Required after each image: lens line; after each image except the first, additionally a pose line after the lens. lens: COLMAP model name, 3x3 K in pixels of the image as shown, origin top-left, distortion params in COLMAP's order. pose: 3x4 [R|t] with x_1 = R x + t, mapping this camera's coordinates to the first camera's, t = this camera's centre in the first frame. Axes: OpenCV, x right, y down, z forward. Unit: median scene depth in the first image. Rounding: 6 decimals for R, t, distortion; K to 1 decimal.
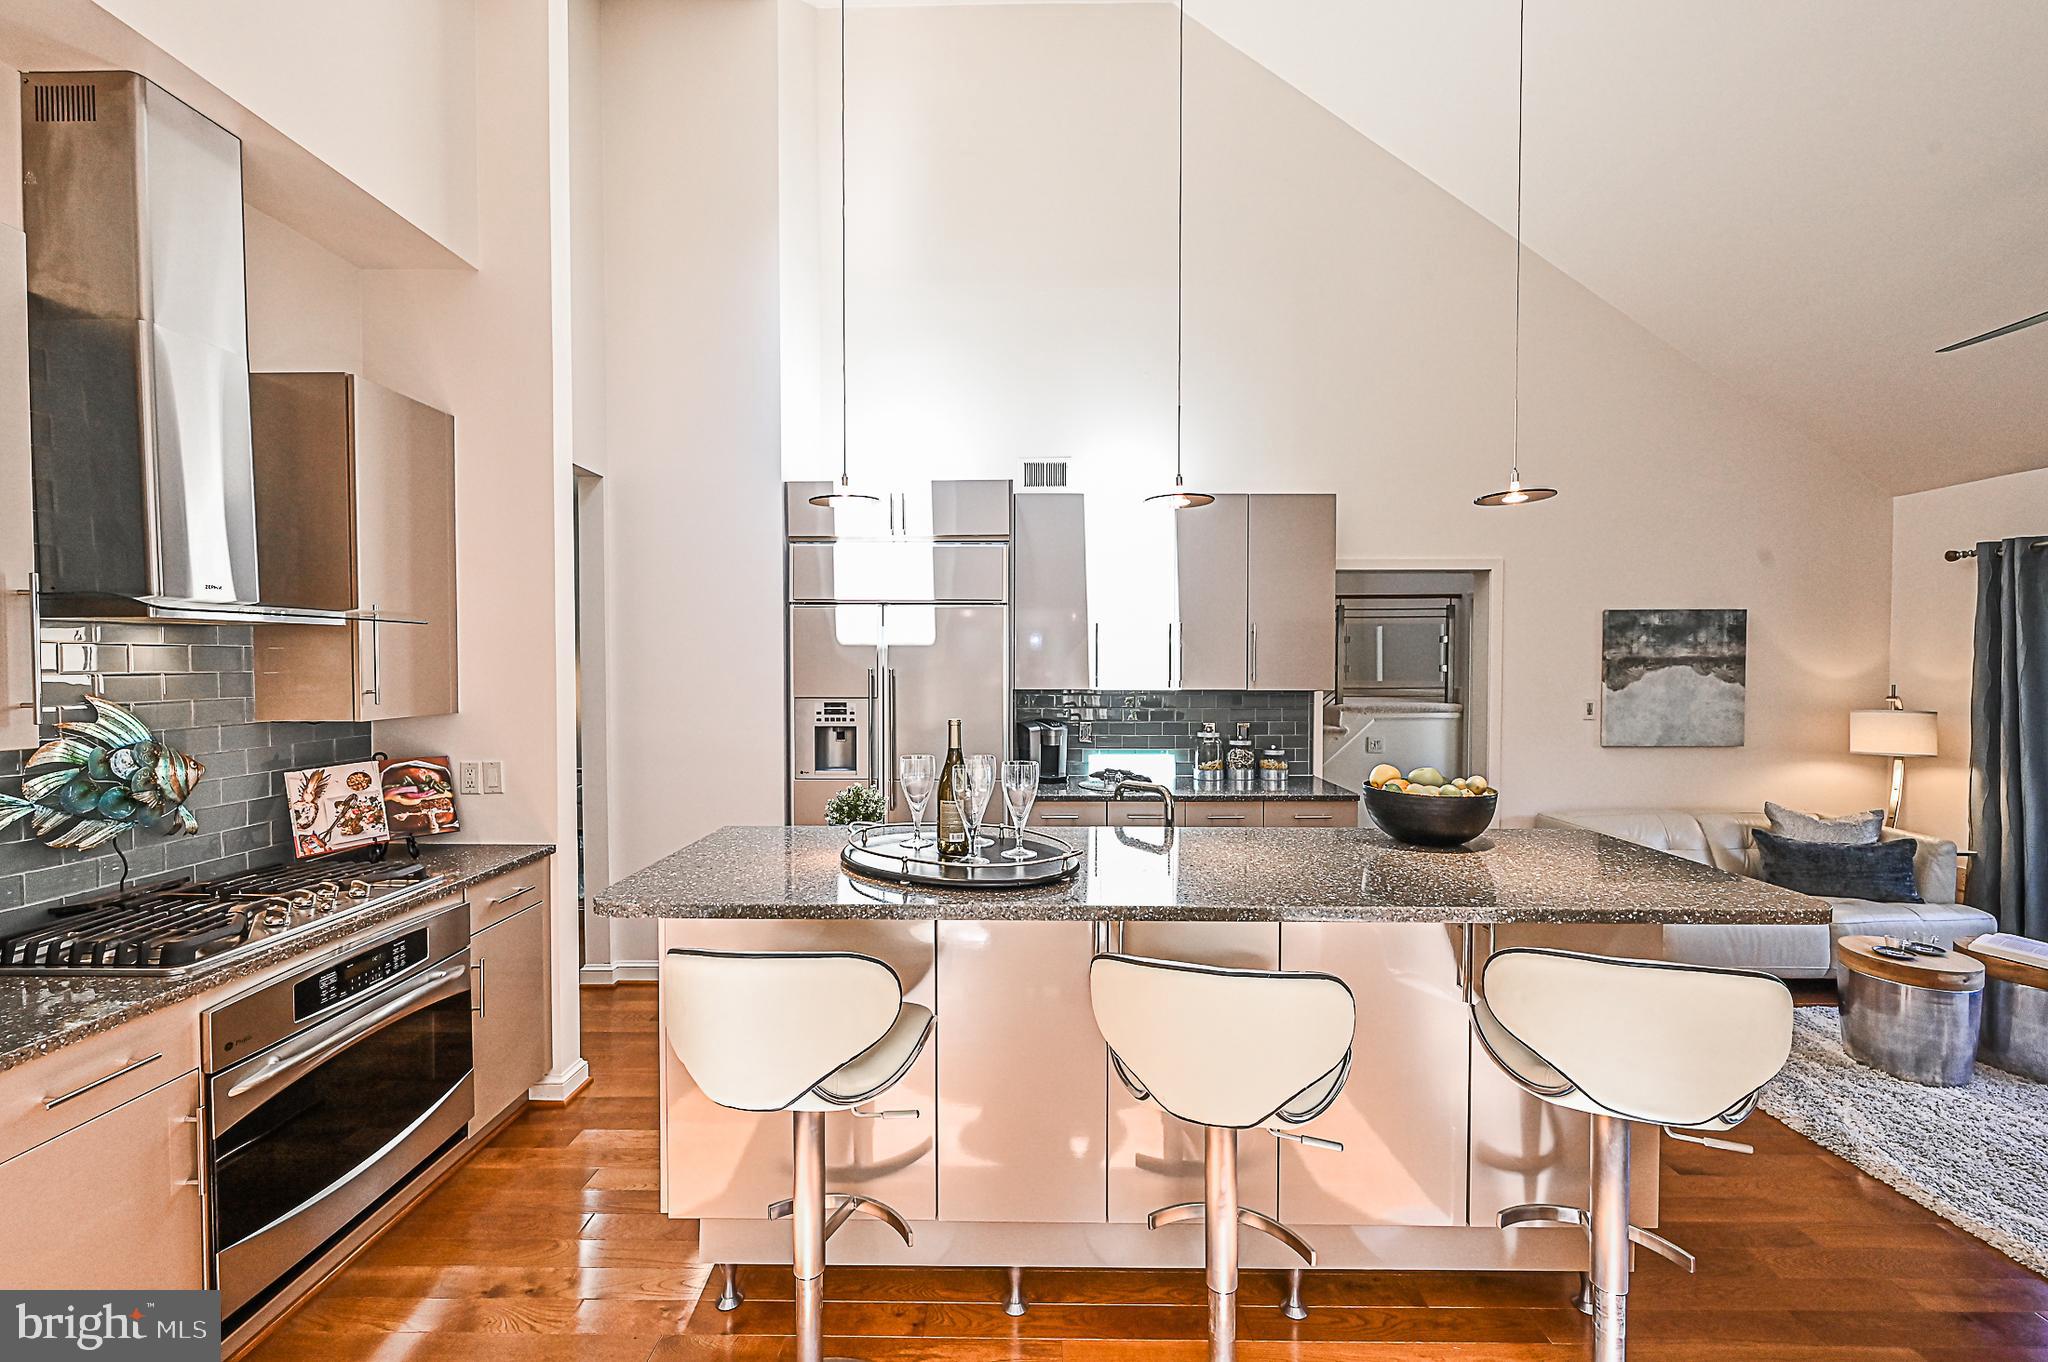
lens RADIAL K [[810.4, 0, 1024.0], [0, 810.4, 681.0], [0, 0, 1]] dist [0.018174, 0.000160]
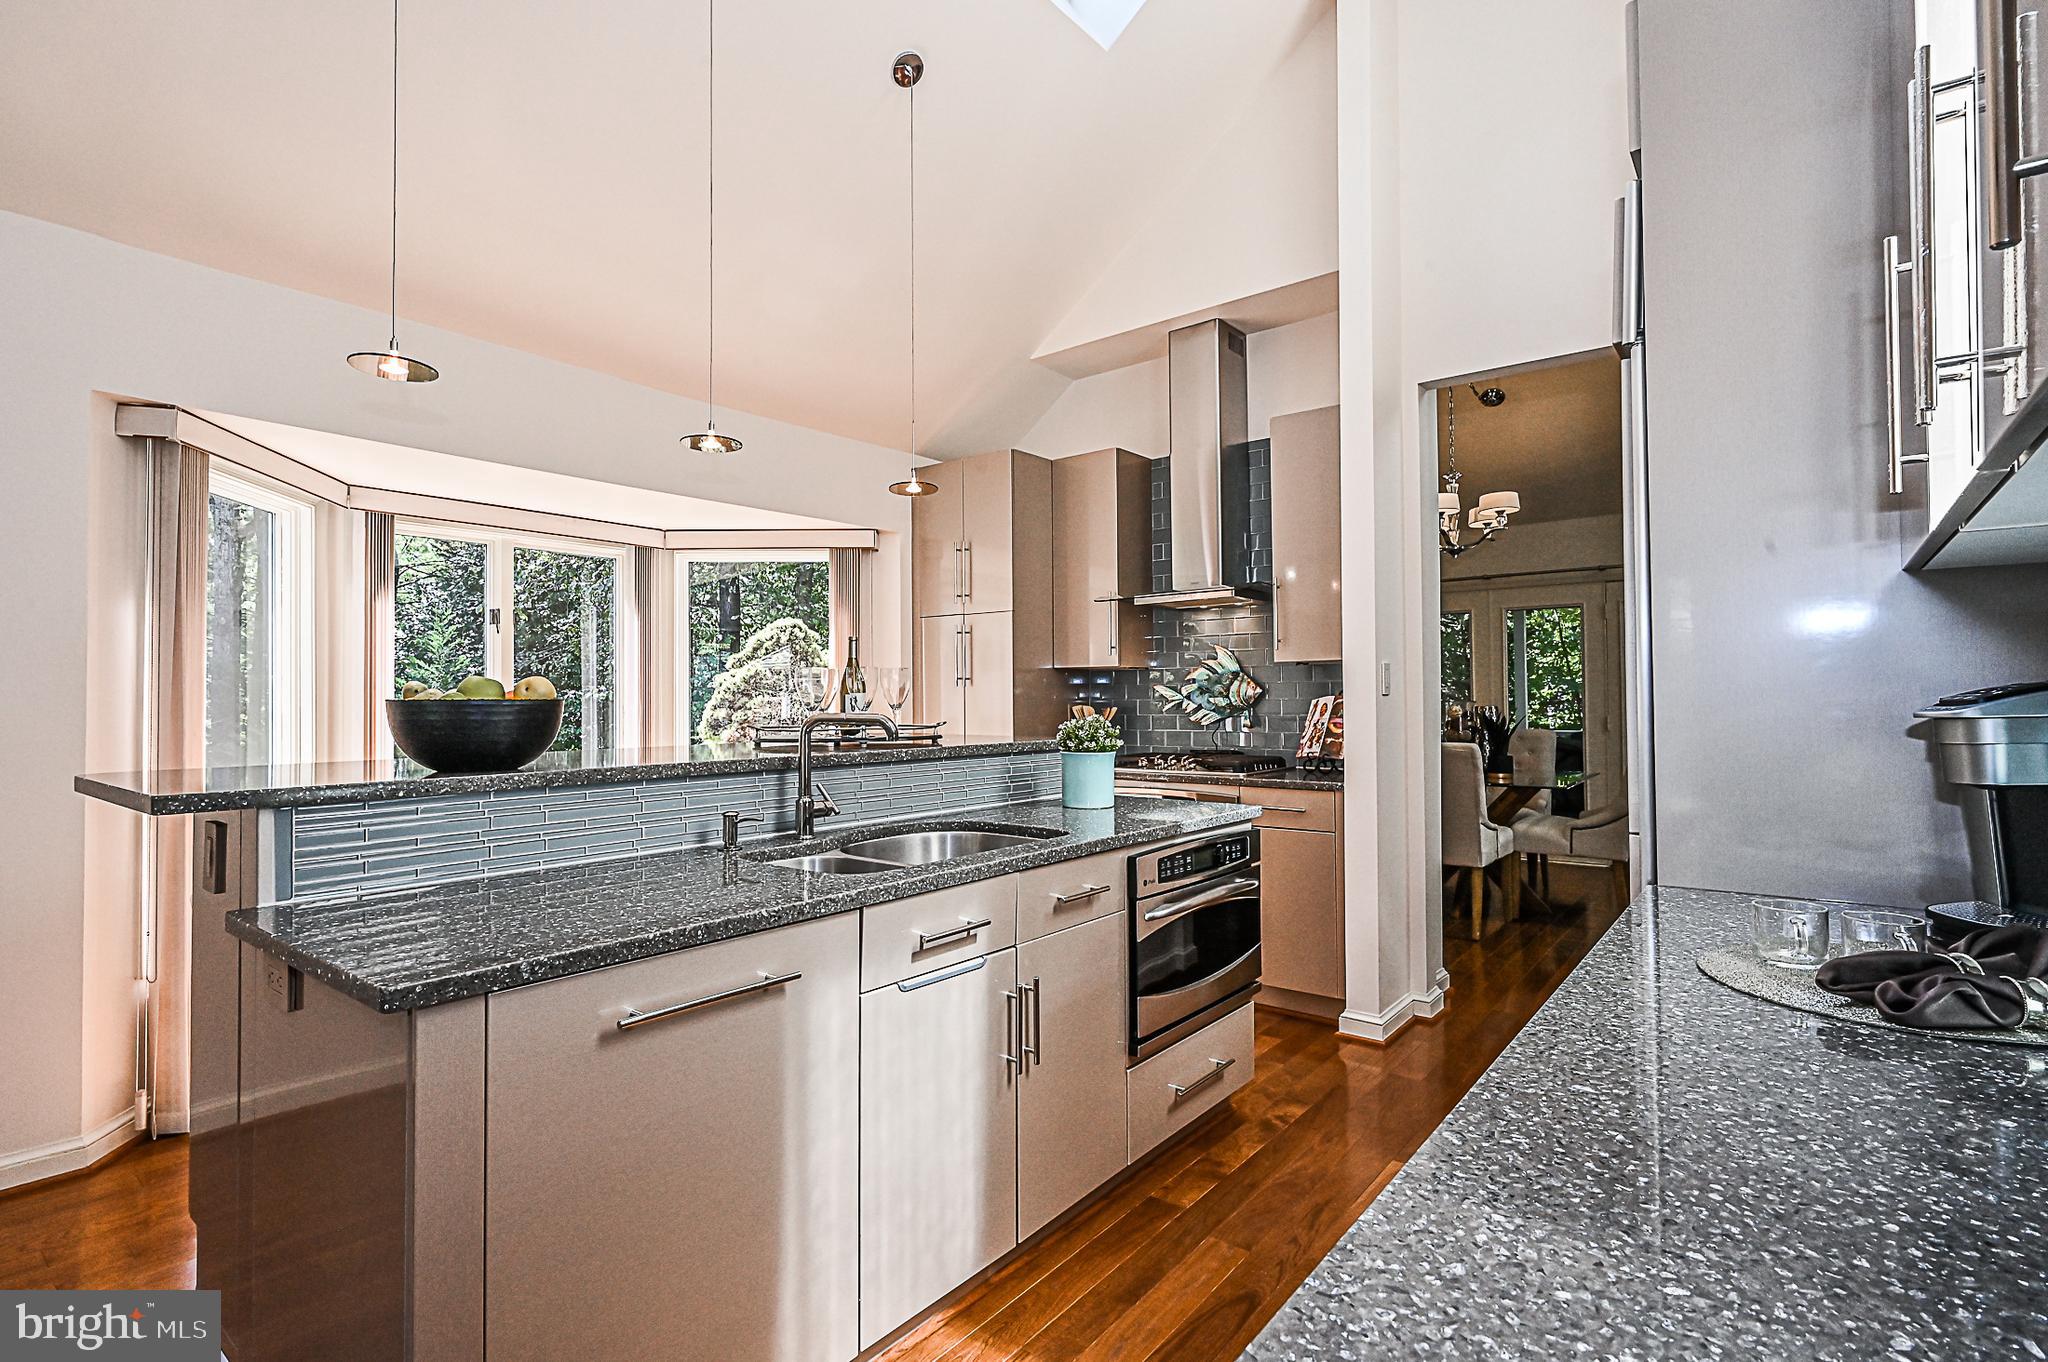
lens RADIAL K [[973.2, 0, 1024.0], [0, 973.2, 681.0], [0, 0, 1]] dist [0.001247, 0.000380]
pose [[-0.614481, -0.010799, -0.788858, 0.799575], [-0.014237, 0.999895, -0.002599, 0.086868], [0.788803, 0.009634, -0.614570, 1.657406]]
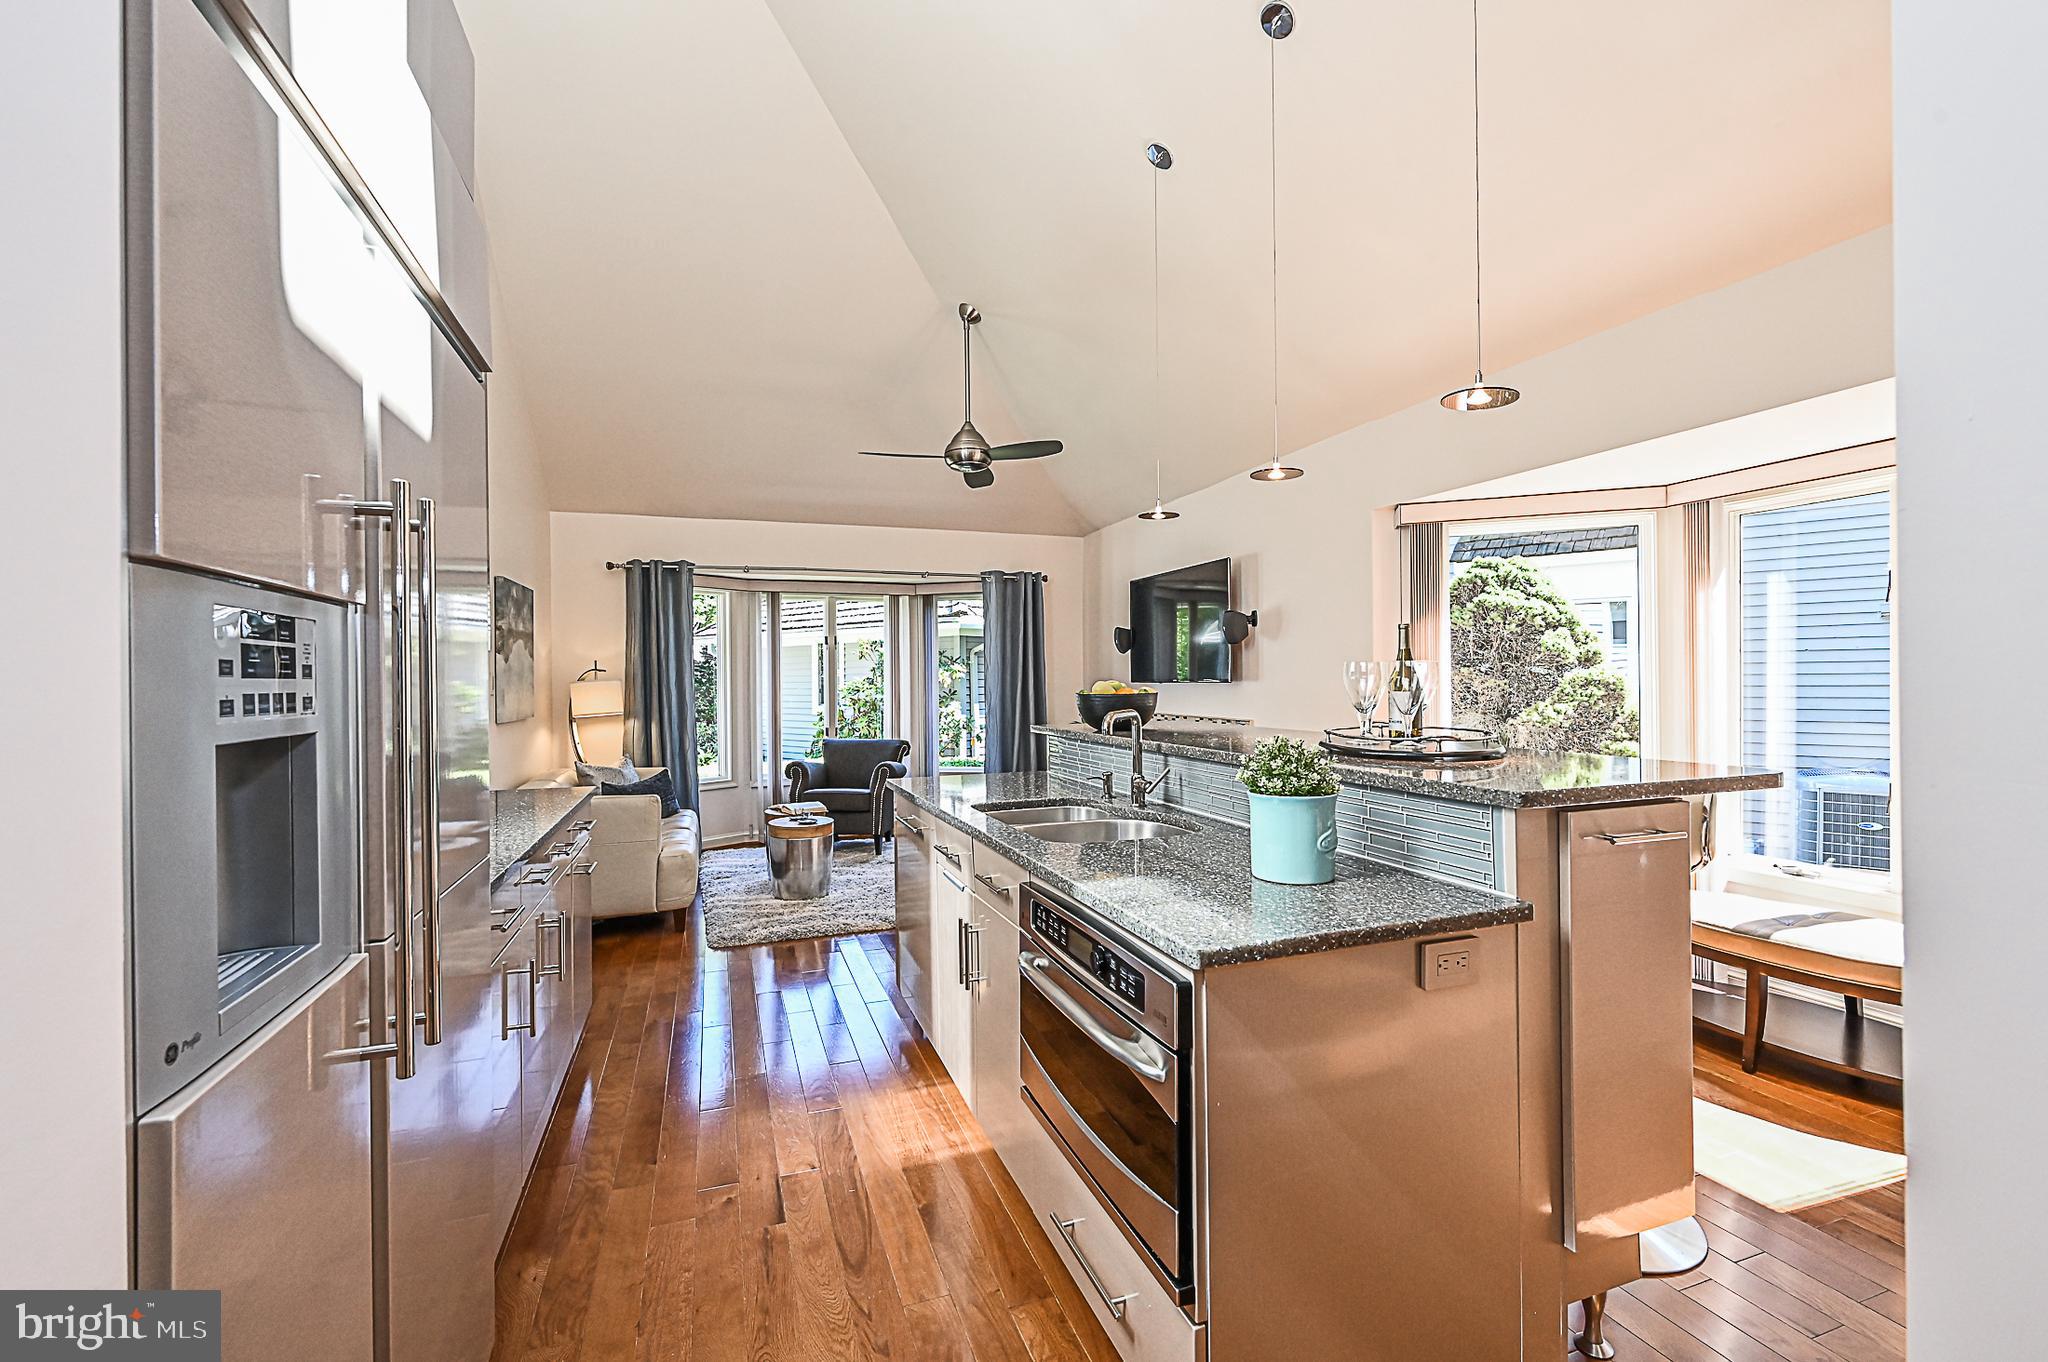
lens RADIAL K [[887.4, 0, 1024.0], [0, 887.4, 681.0], [0, 0, 1]] dist [-0.000233, -0.000003]
pose [[-0.345984, 0.001414, 0.938239, -0.793699], [0.031016, 0.999470, 0.009931, 0.073020], [-0.937728, 0.032536, -0.345845, 1.436100]]
